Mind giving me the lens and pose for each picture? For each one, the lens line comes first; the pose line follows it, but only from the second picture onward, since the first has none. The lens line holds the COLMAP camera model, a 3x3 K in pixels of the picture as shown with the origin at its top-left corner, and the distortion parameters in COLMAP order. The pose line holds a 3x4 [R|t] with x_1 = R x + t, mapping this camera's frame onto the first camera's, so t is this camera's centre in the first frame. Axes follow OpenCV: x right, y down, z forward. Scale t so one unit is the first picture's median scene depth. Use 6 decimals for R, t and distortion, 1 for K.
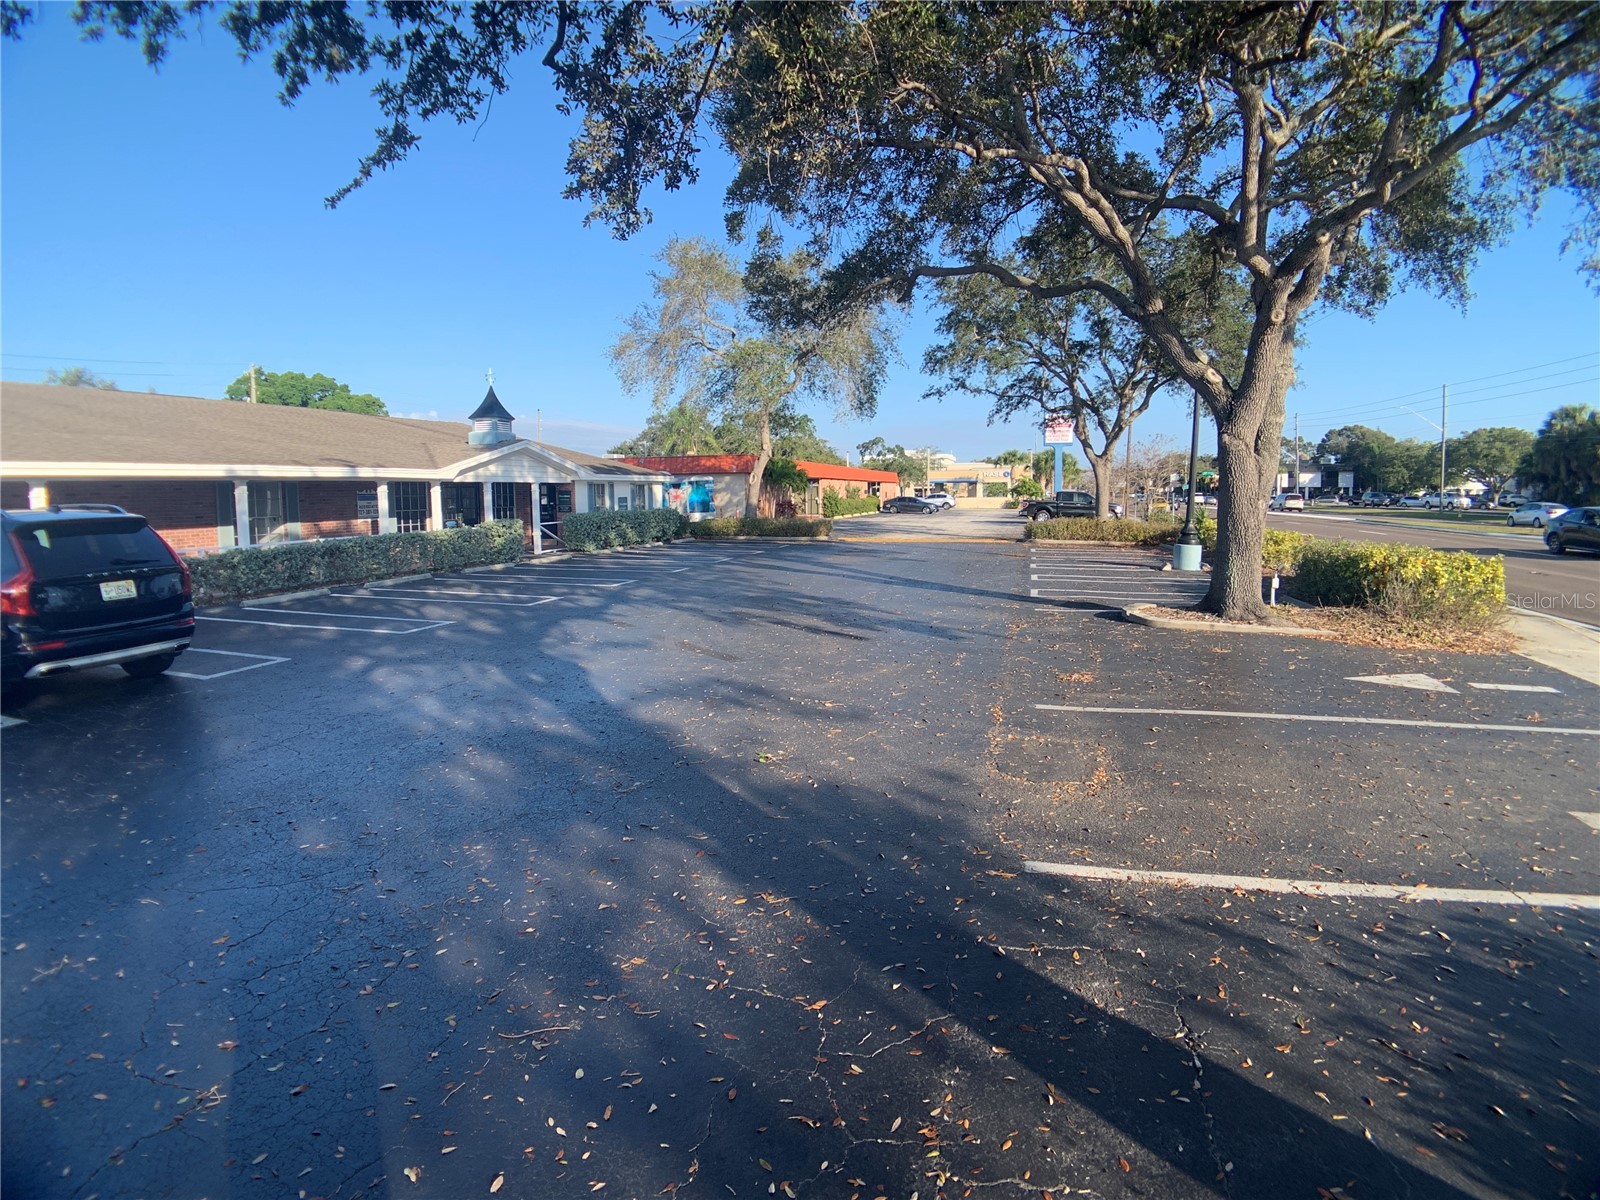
lens RADIAL K [[816.9, 0, 777.7], [0, 816.9, 592.0], [0, 0, 1]] dist [-0.100980, 0.000807]
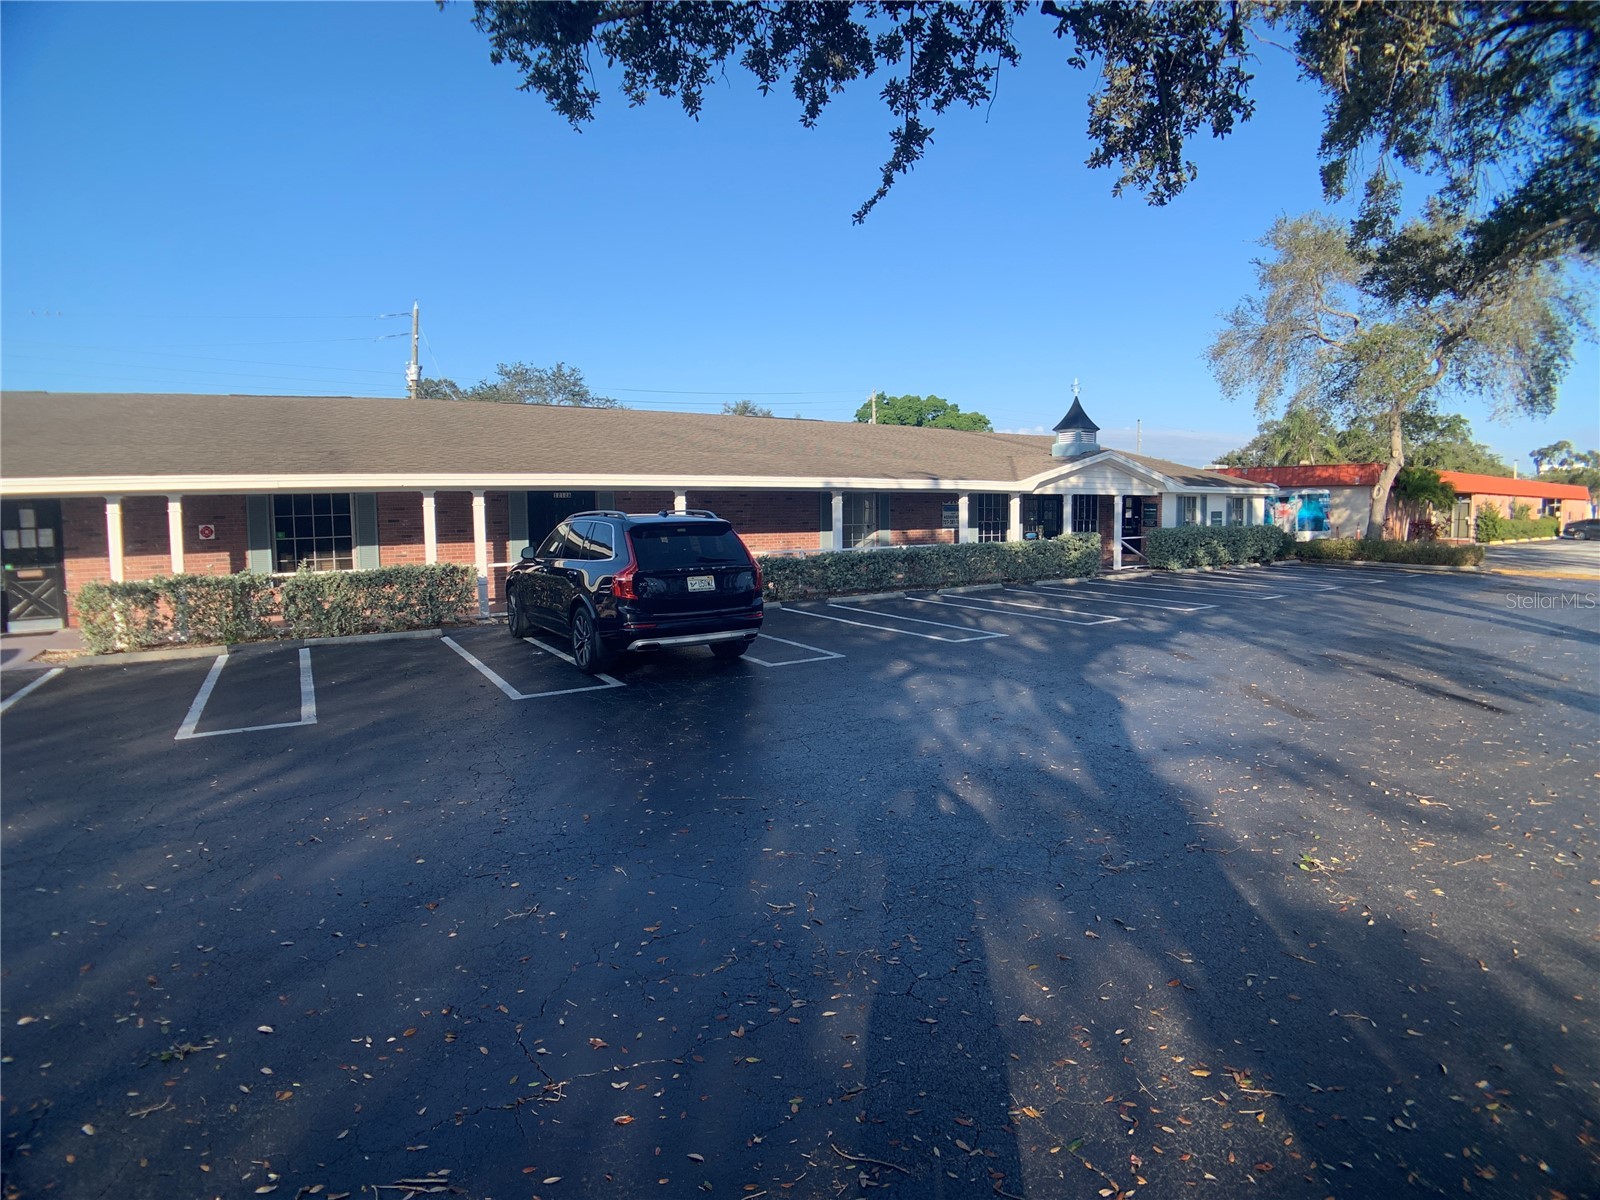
lens RADIAL K [[809.5, 0, 782.4], [0, 809.5, 595.6], [0, 0, 1]] dist [-0.124163, 0.017781]
pose [[0.760162, 0.066409, -0.646331, 0.020781], [-0.072342, 0.997228, 0.017380, -0.008299], [0.645694, 0.033545, 0.762859, 0.066856]]
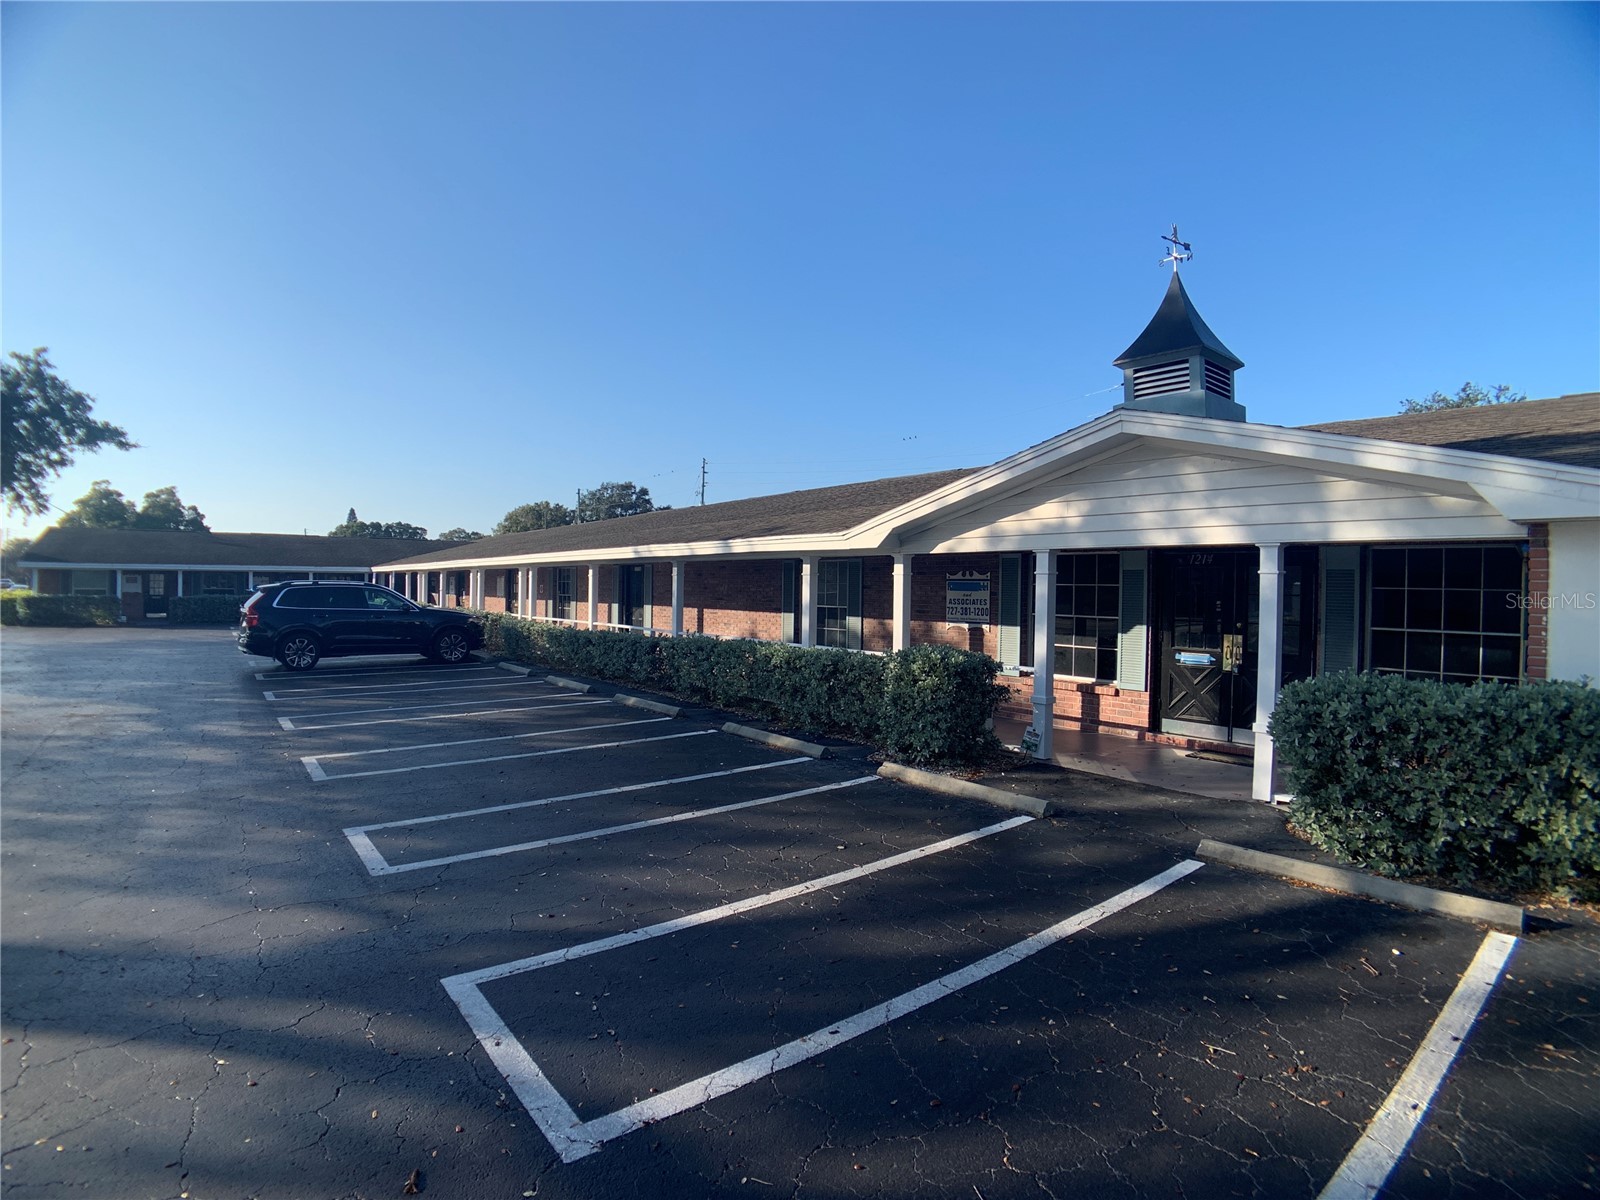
lens RADIAL K [[809.5, 0, 782.4], [0, 809.5, 595.6], [0, 0, 1]] dist [-0.124163, 0.017781]
pose [[-0.576364, 0.006304, -0.817169, 0.027813], [-0.111881, 0.989945, 0.086549, -0.247891], [0.809498, 0.141309, -0.569863, 2.069583]]
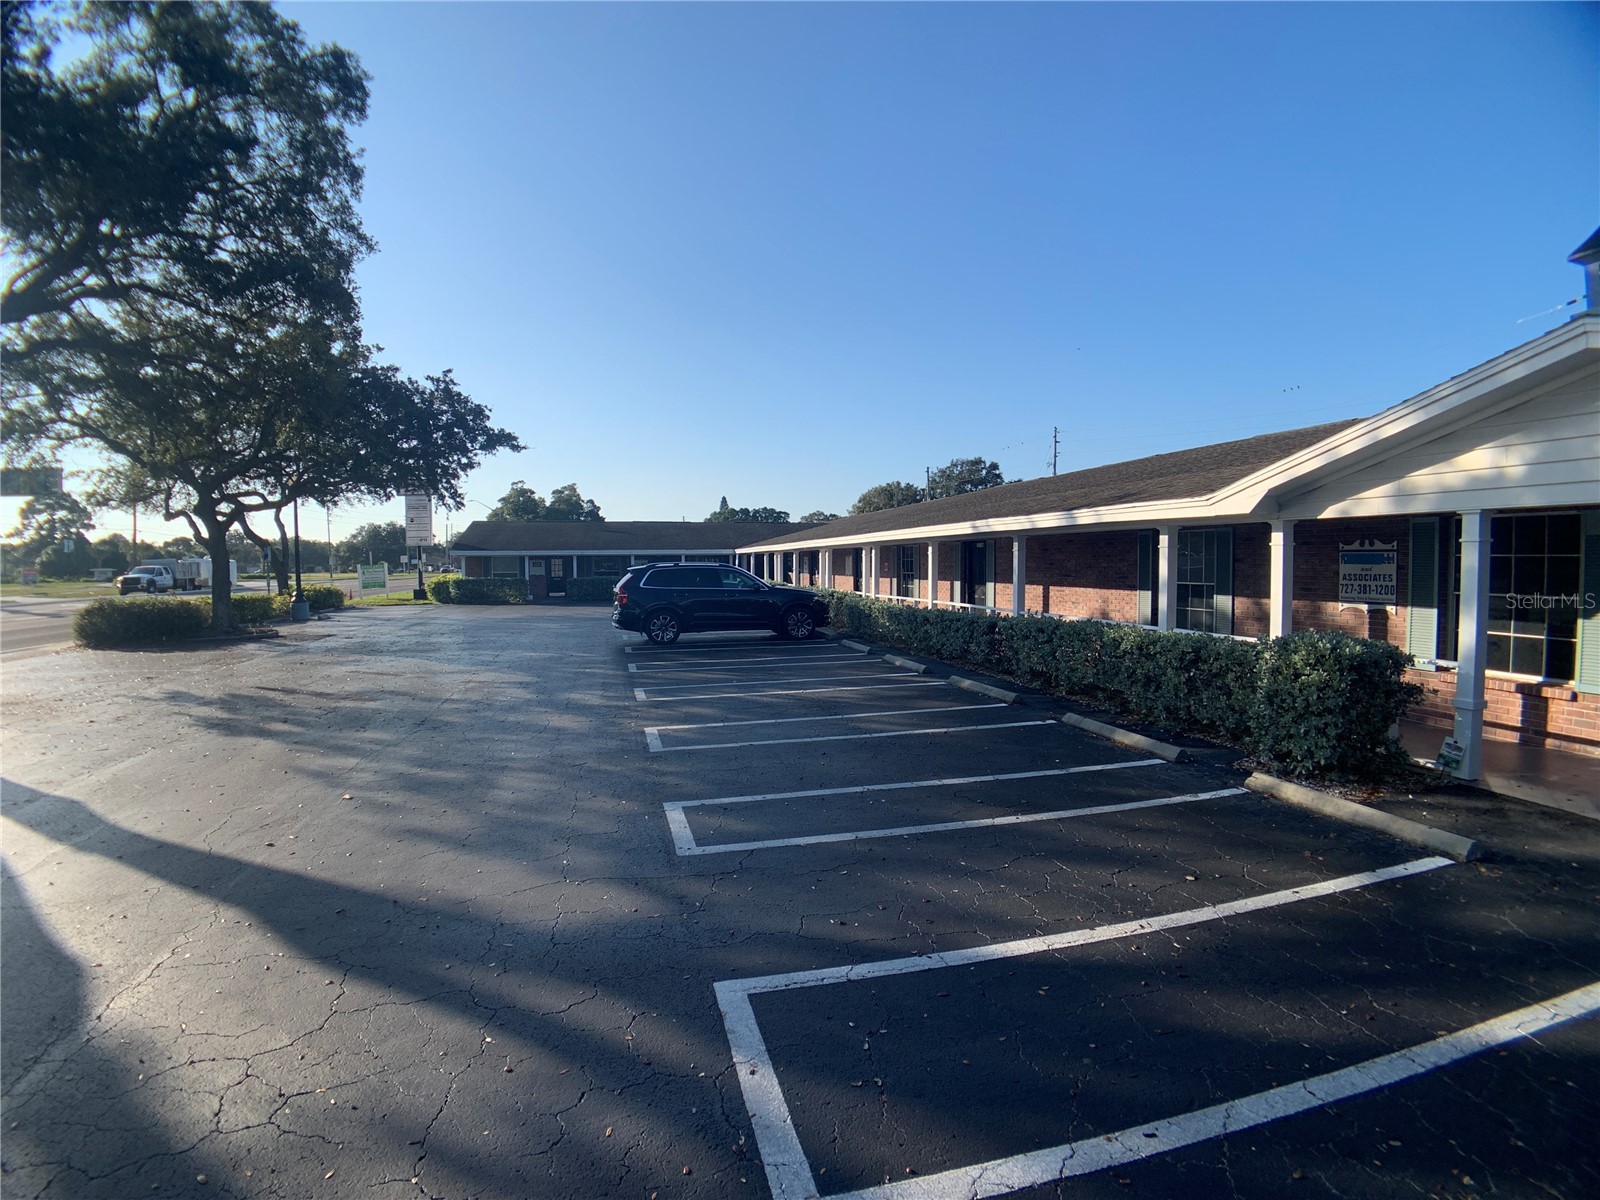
lens RADIAL K [[809.5, 0, 782.4], [0, 809.5, 595.6], [0, 0, 1]] dist [-0.124163, 0.017781]
pose [[-0.865418, 0.028446, -0.500243, -0.020570], [-0.054785, 0.987029, 0.150906, -0.244727], [0.498047, 0.158003, -0.852634, 2.049110]]
